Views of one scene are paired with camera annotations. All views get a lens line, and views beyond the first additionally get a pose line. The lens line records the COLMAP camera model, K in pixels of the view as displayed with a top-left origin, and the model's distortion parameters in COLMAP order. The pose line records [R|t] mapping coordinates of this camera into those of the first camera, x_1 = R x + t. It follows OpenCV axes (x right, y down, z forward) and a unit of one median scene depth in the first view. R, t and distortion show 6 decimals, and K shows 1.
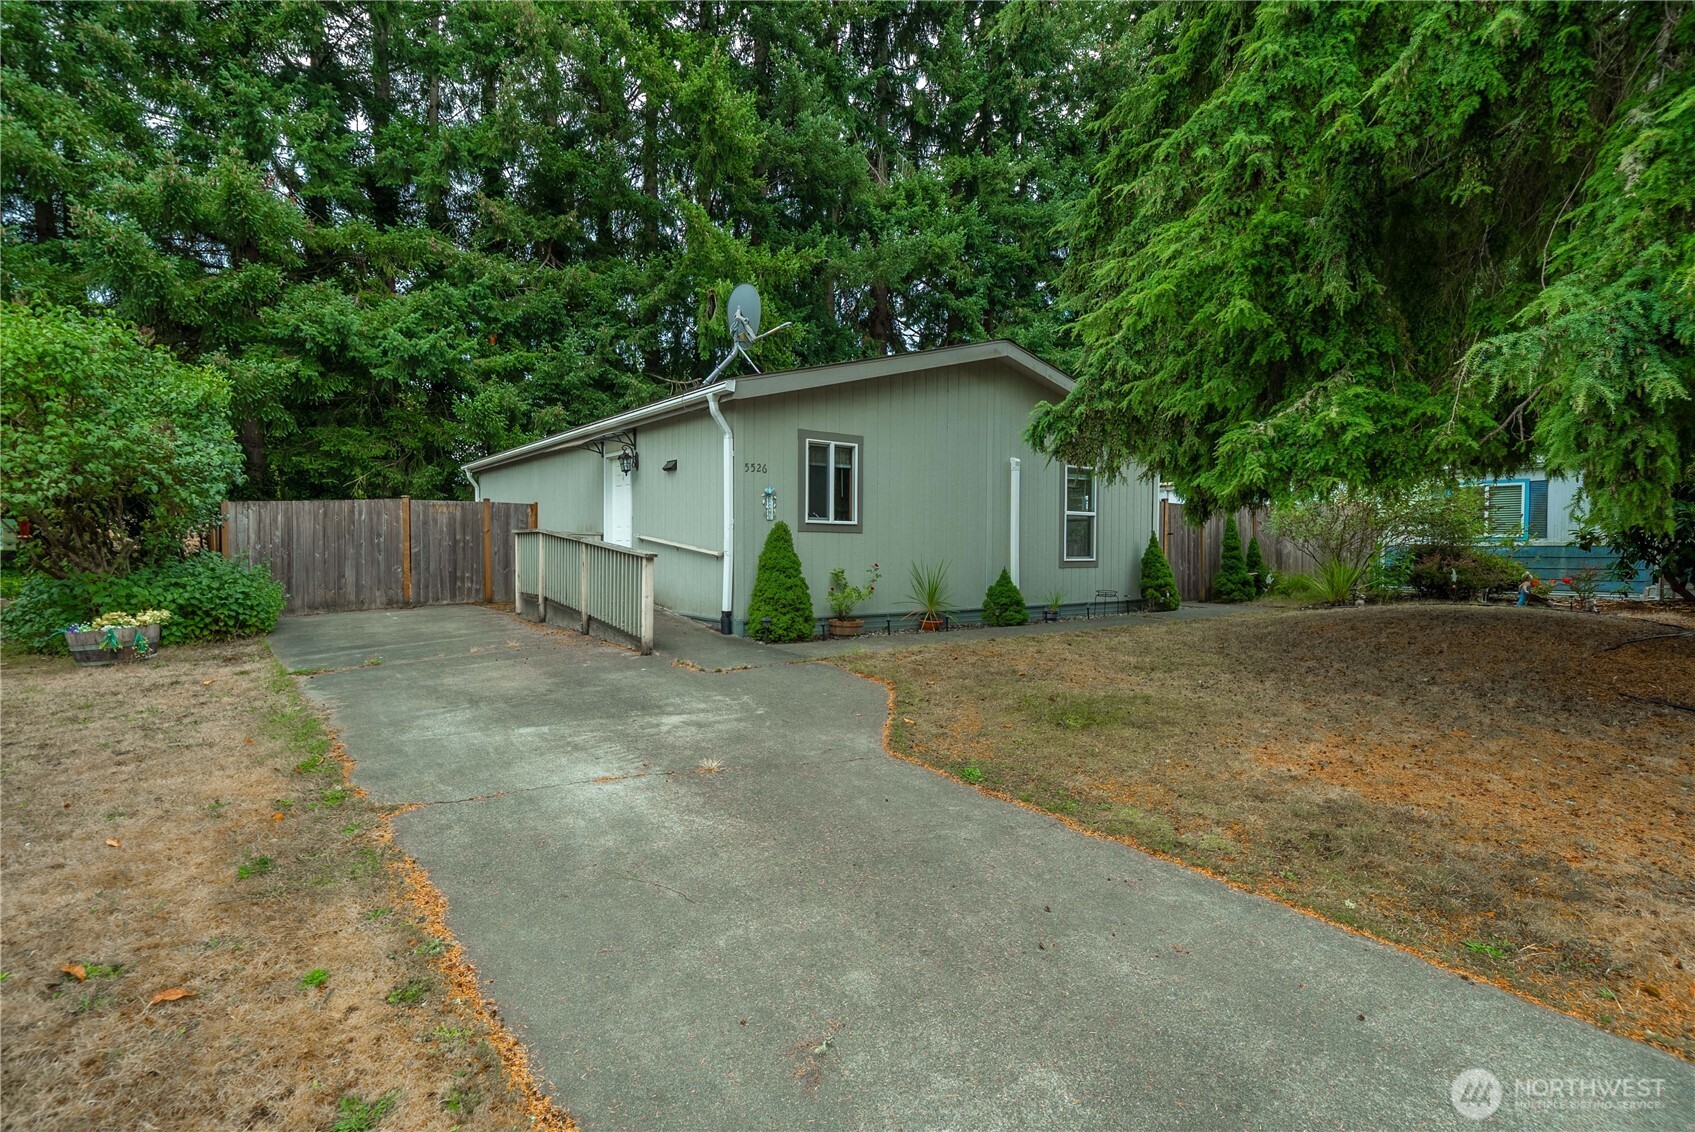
lens RADIAL K [[847.0, 0, 831.0], [0, 847.0, 550.7], [0, 0, 1]] dist [0.001676, 0.000140]
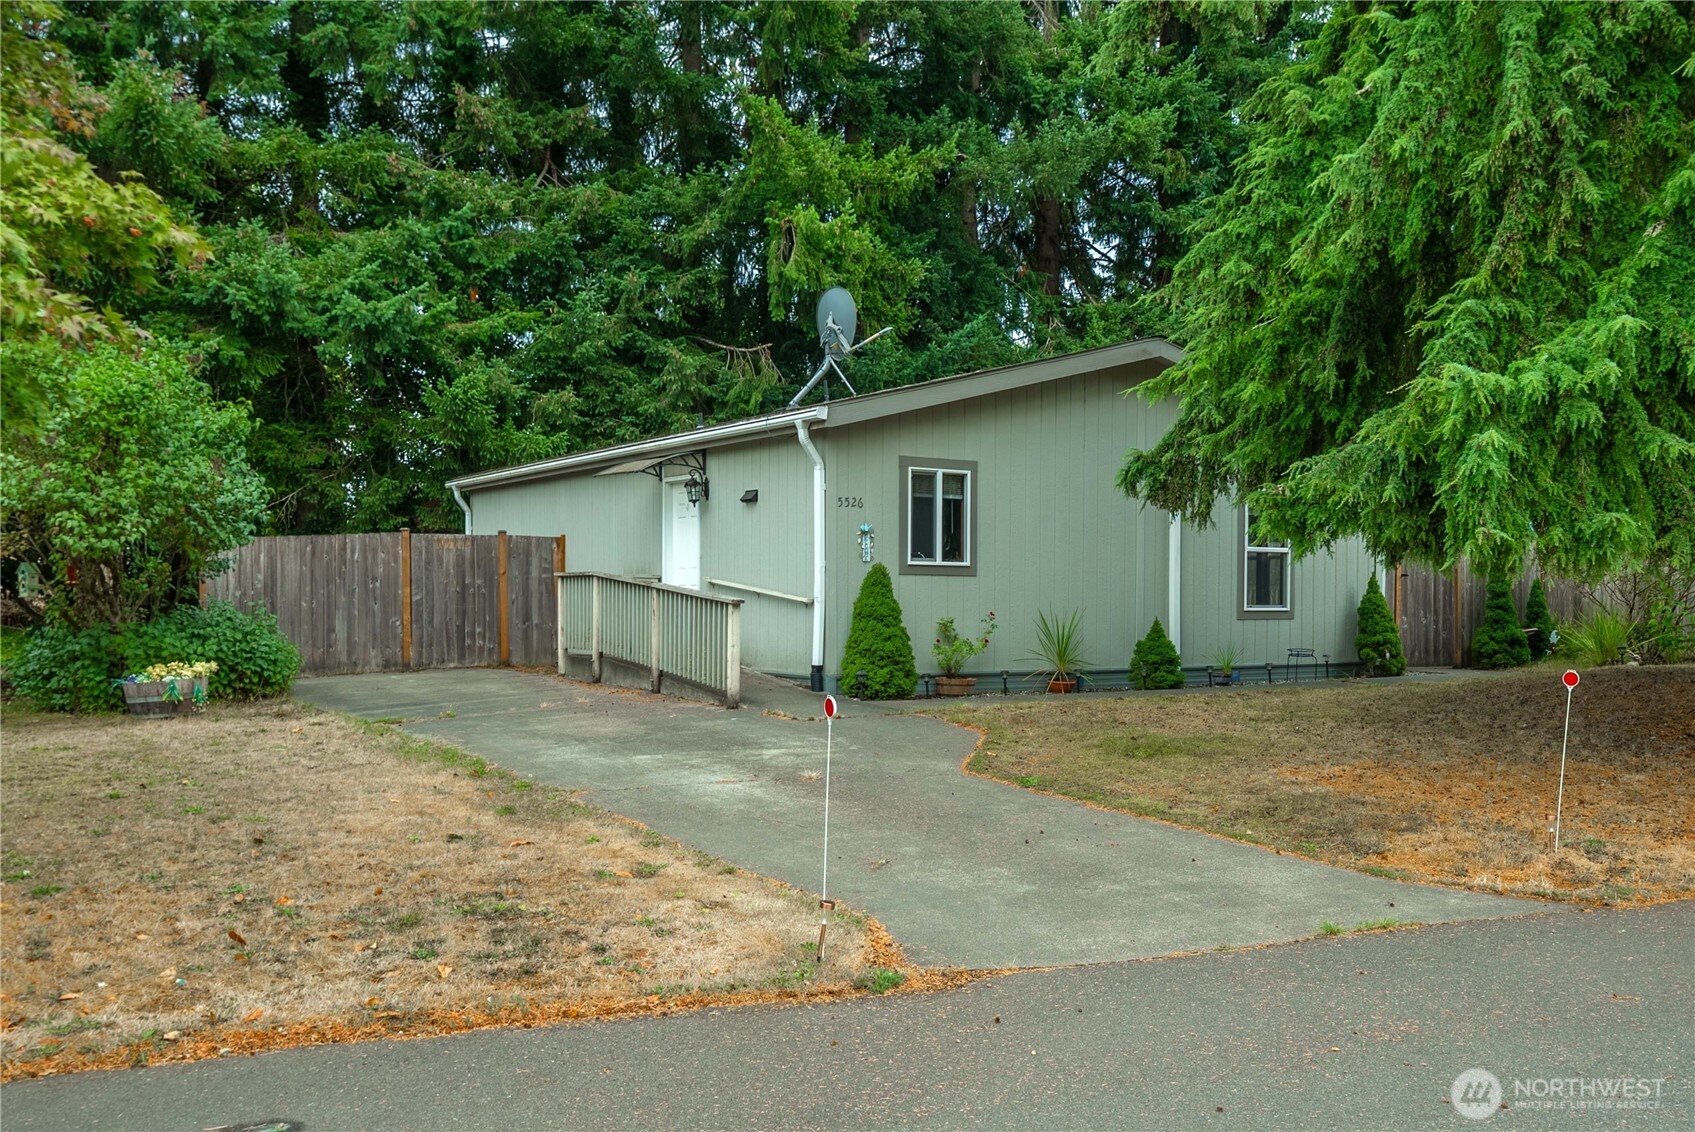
lens RADIAL K [[1356.0, 0, 840.7], [0, 1356.0, 567.9], [0, 0, 1]] dist [0.059752, 0.000886]
pose [[0.995238, -0.002437, -0.097448, 0.031134], [0.000087, 0.999709, -0.024111, 0.003320], [0.097478, 0.023987, 0.994949, -0.326020]]
